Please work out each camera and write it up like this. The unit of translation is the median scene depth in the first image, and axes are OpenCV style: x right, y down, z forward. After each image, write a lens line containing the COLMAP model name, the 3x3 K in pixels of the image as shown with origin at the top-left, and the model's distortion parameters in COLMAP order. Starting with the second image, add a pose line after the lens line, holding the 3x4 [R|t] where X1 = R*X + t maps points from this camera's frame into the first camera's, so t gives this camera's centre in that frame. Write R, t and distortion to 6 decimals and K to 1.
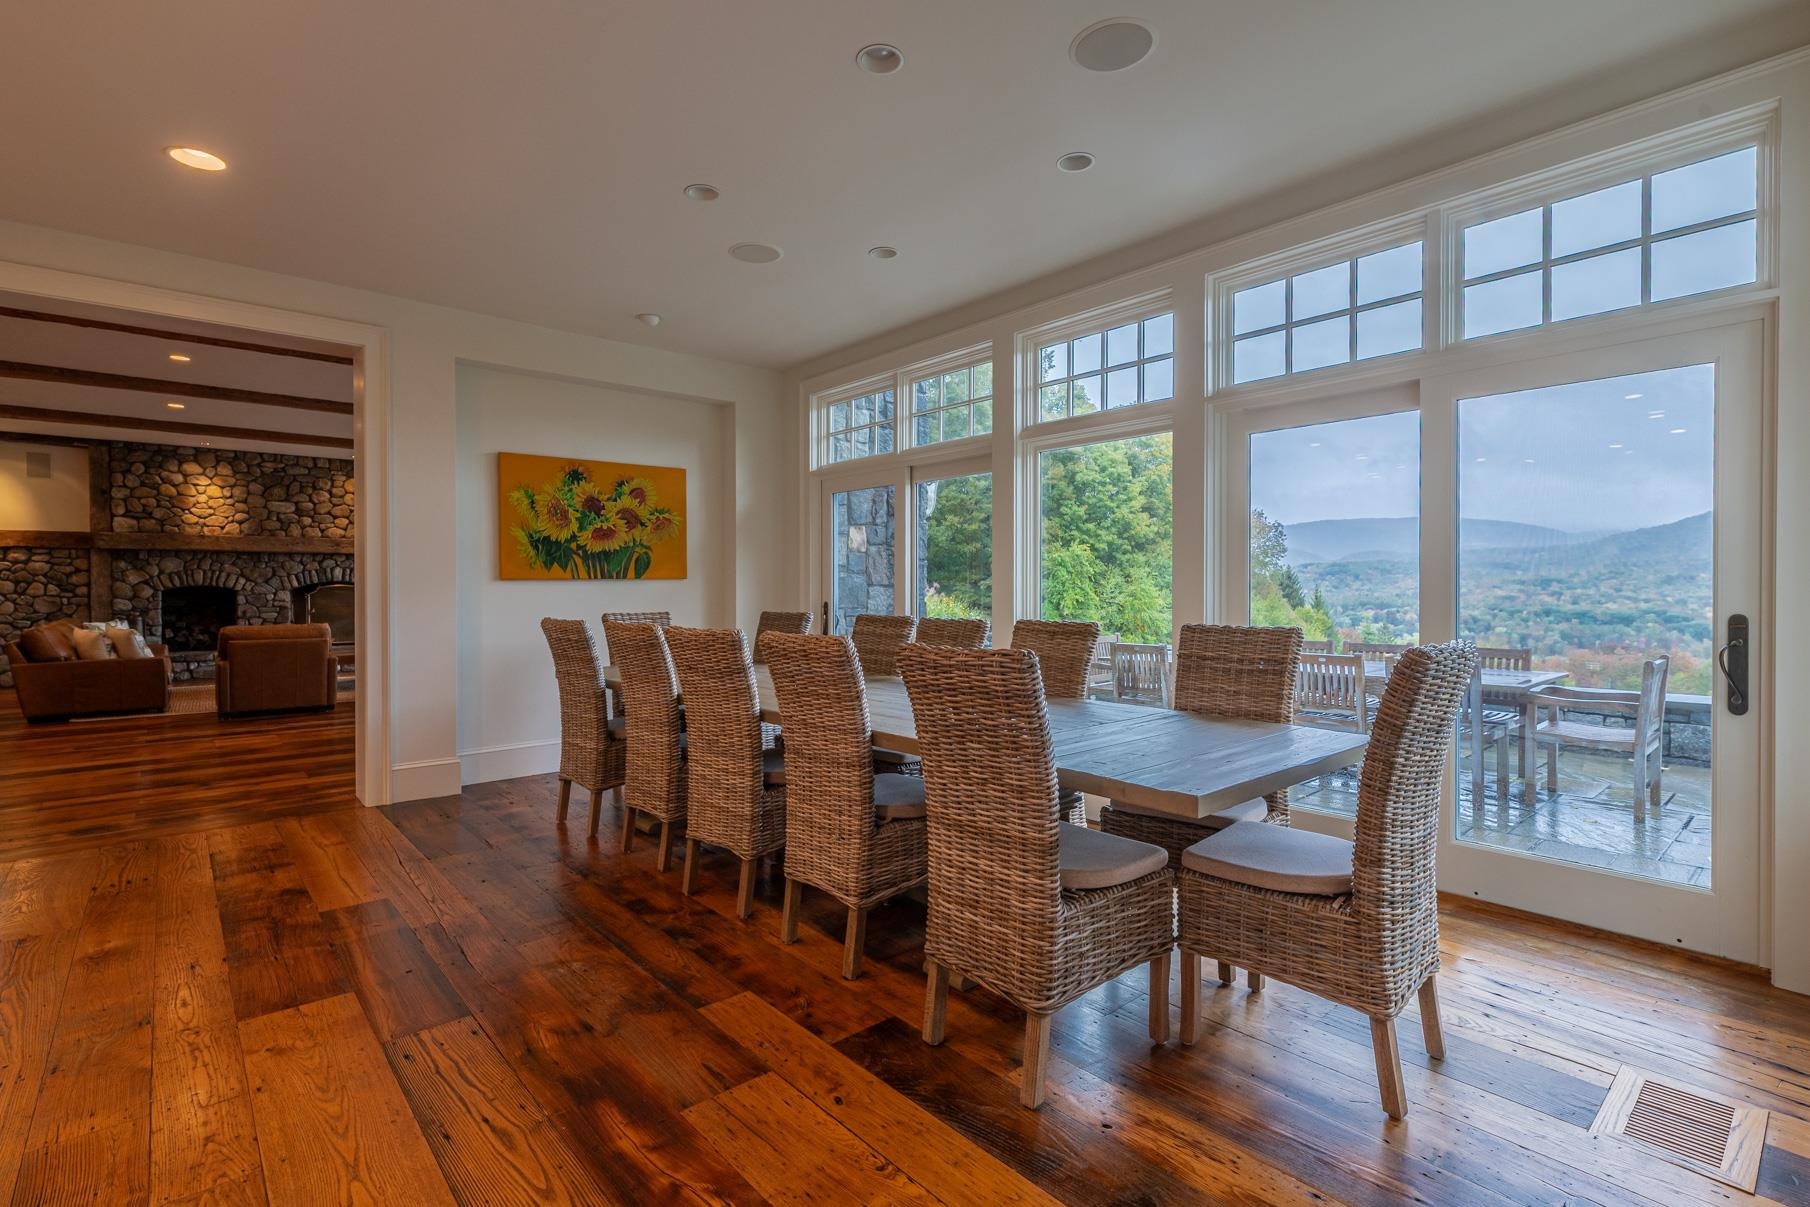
lens RADIAL K [[844.0, 0, 929.0], [0, 844.0, 603.1], [0, 0, 1]] dist [0.008188, -0.001020]
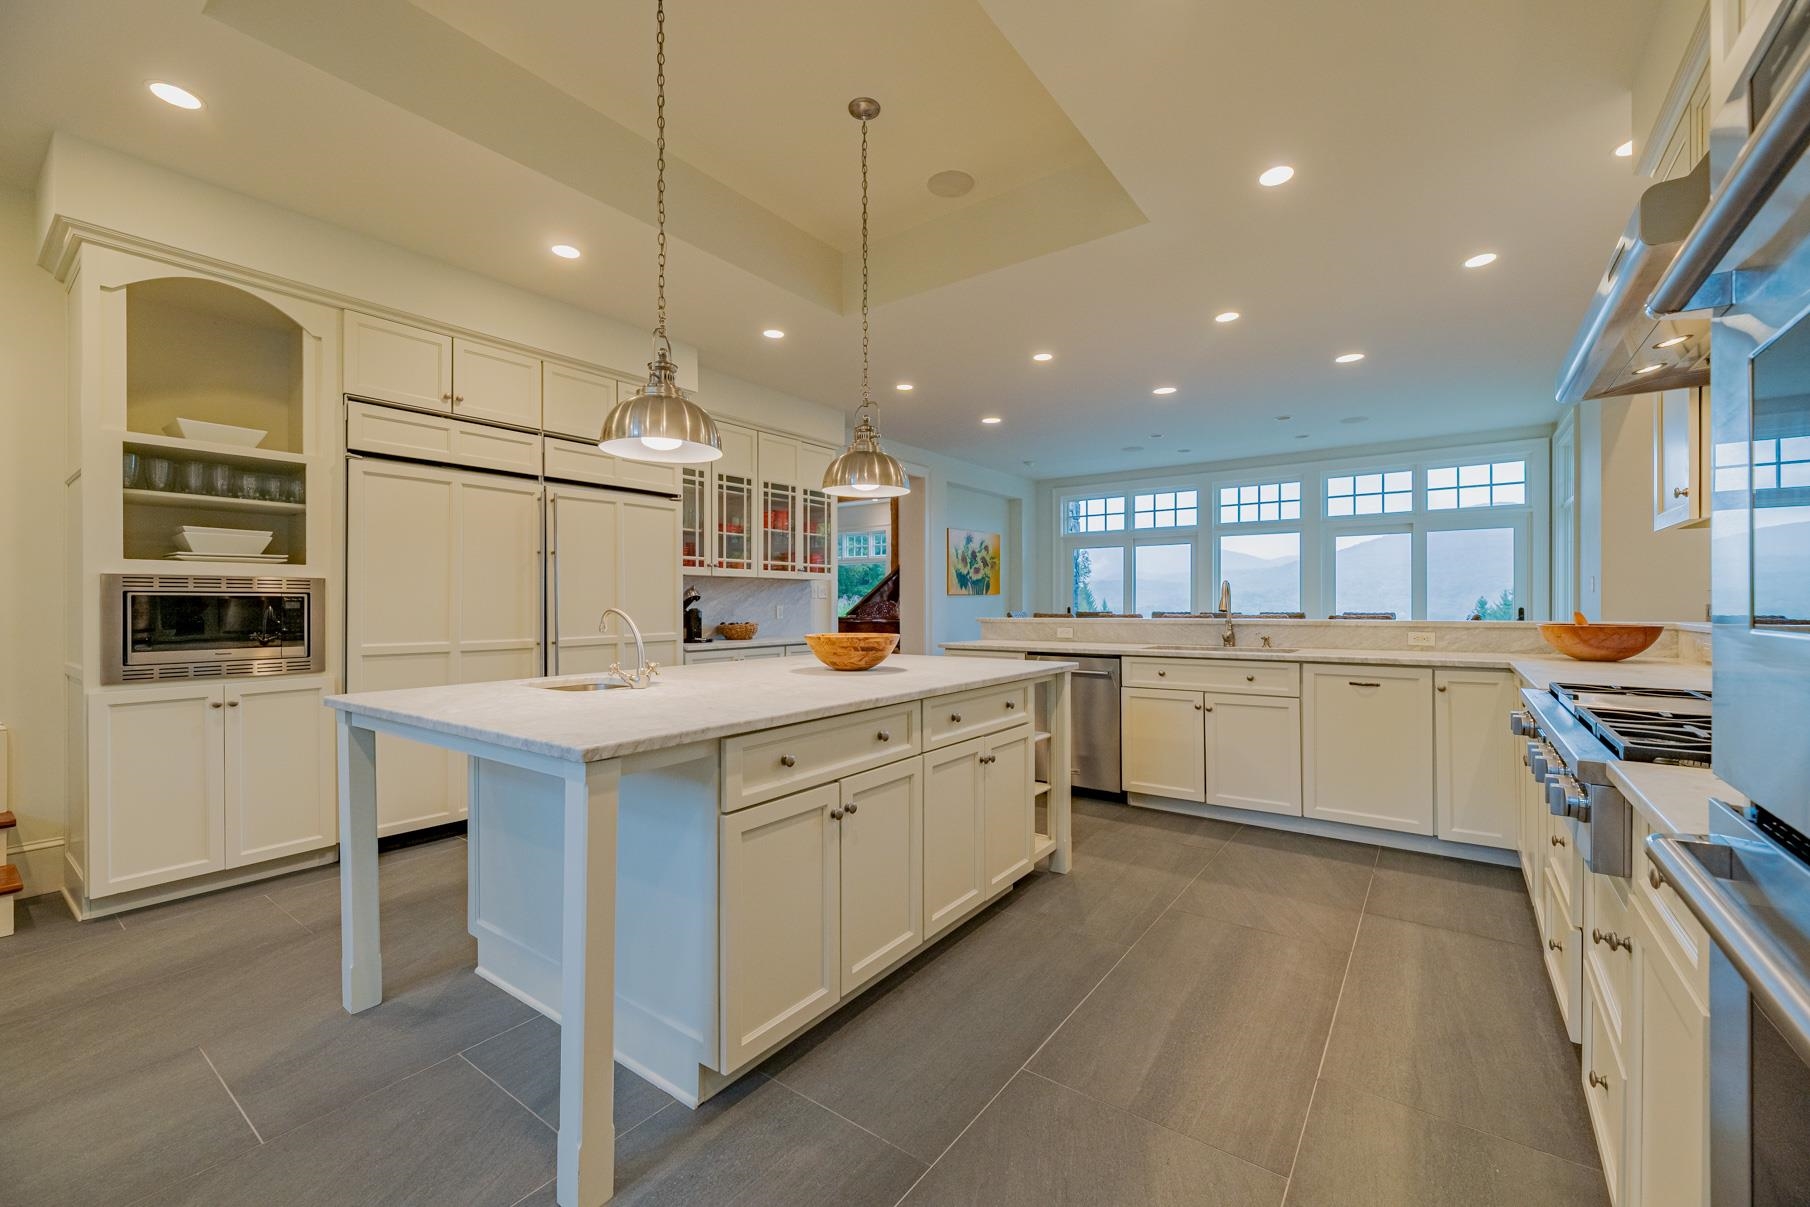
lens RADIAL K [[745.3, 0, 933.6], [0, 745.3, 609.5], [0, 0, 1]] dist [0.015732, -0.003524]
pose [[0.970792, -0.002934, 0.239904, -0.907337], [0.004186, 0.999980, -0.004706, 0.011730], [-0.239885, 0.005573, 0.970785, -0.589627]]
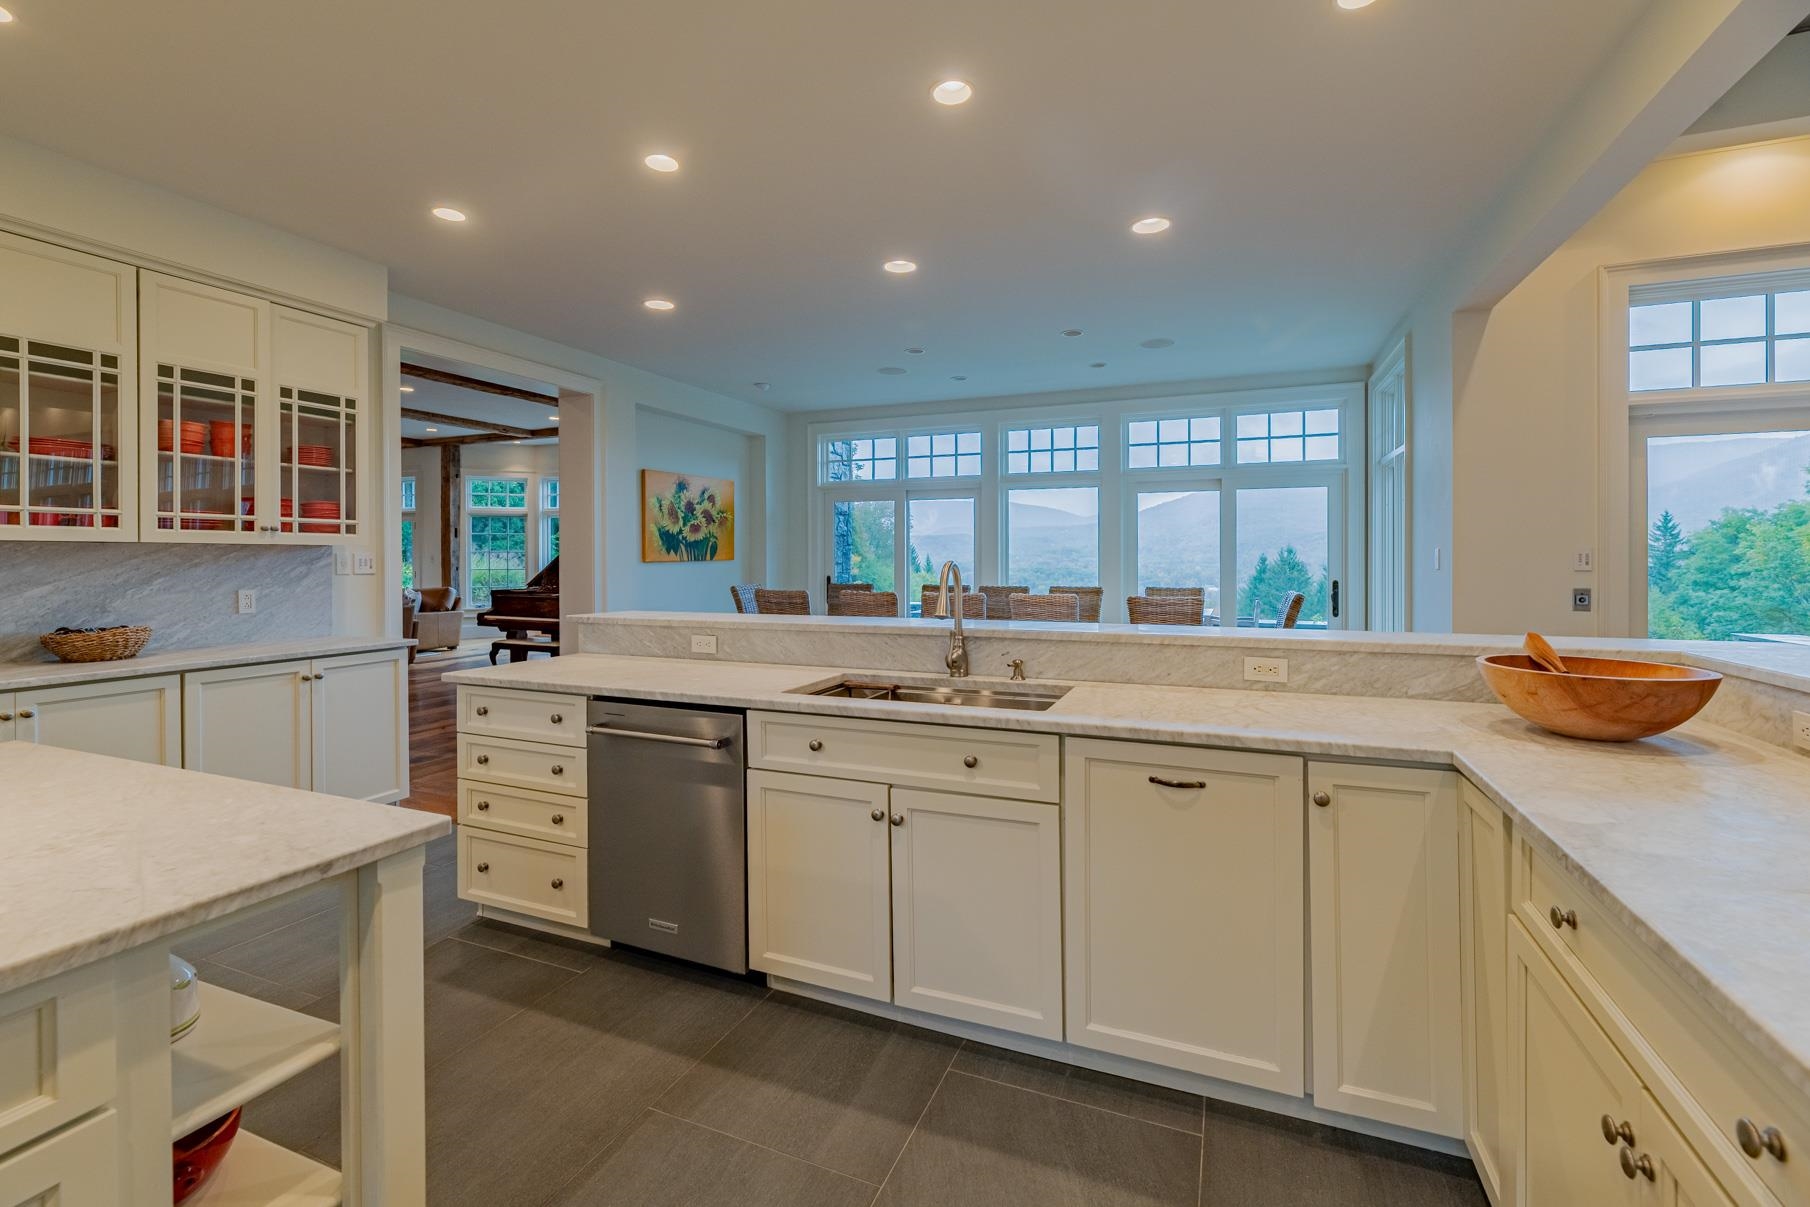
lens RADIAL K [[758.2, 0, 932.3], [0, 758.2, 555.4], [0, 0, 1]] dist [-0.005191, -0.000086]
pose [[0.894133, 0.003151, 0.447791, -0.616561], [0.004124, 0.999875, -0.015272, -0.018586], [-0.447783, 0.015501, 0.894008, -0.280598]]
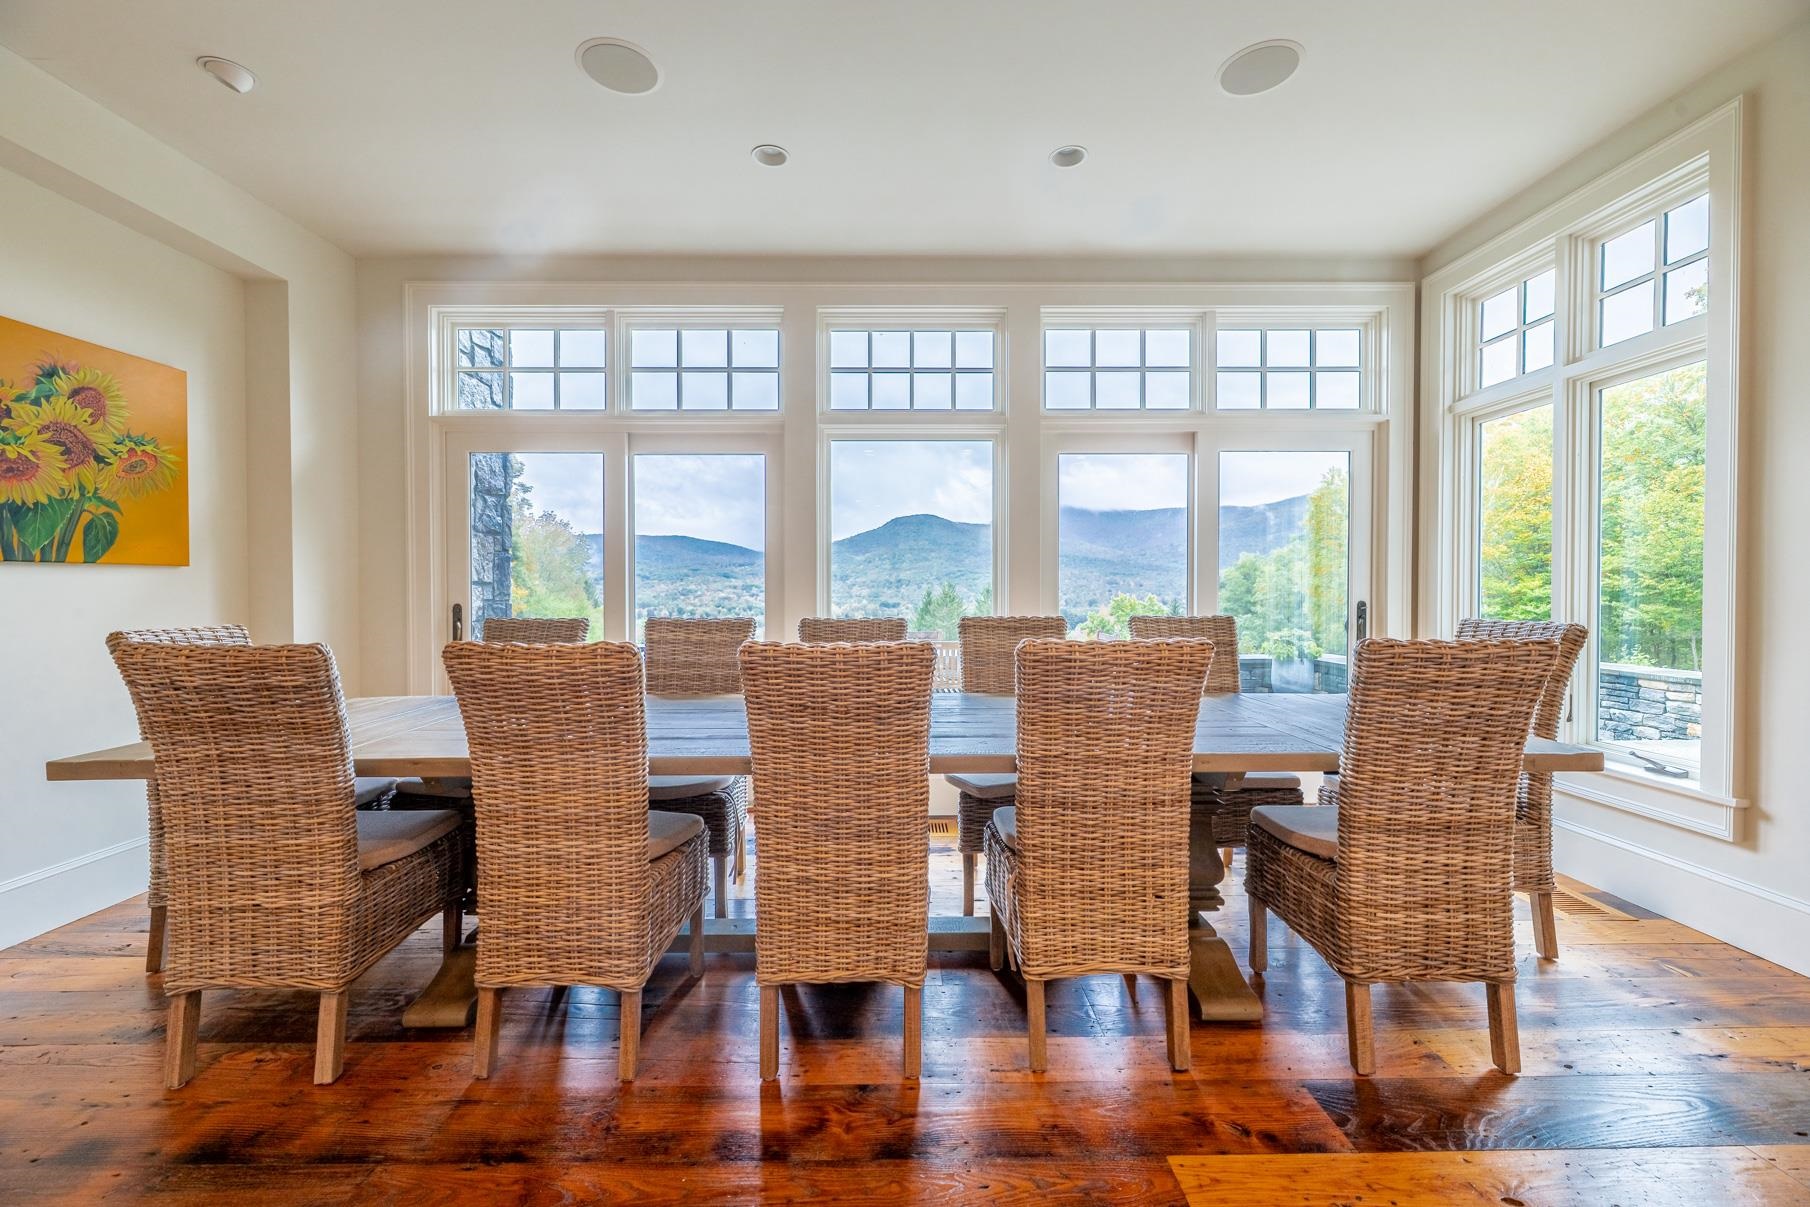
lens RADIAL K [[702.7, 0, 890.7], [0, 702.7, 604.1], [0, 0, 1]] dist [-0.010076, 0.000366]
pose [[0.661381, -0.014219, 0.749915, -0.364254], [0.015184, 0.999869, 0.005567, 0.001570], [-0.749896, 0.007705, 0.661510, 0.376556]]
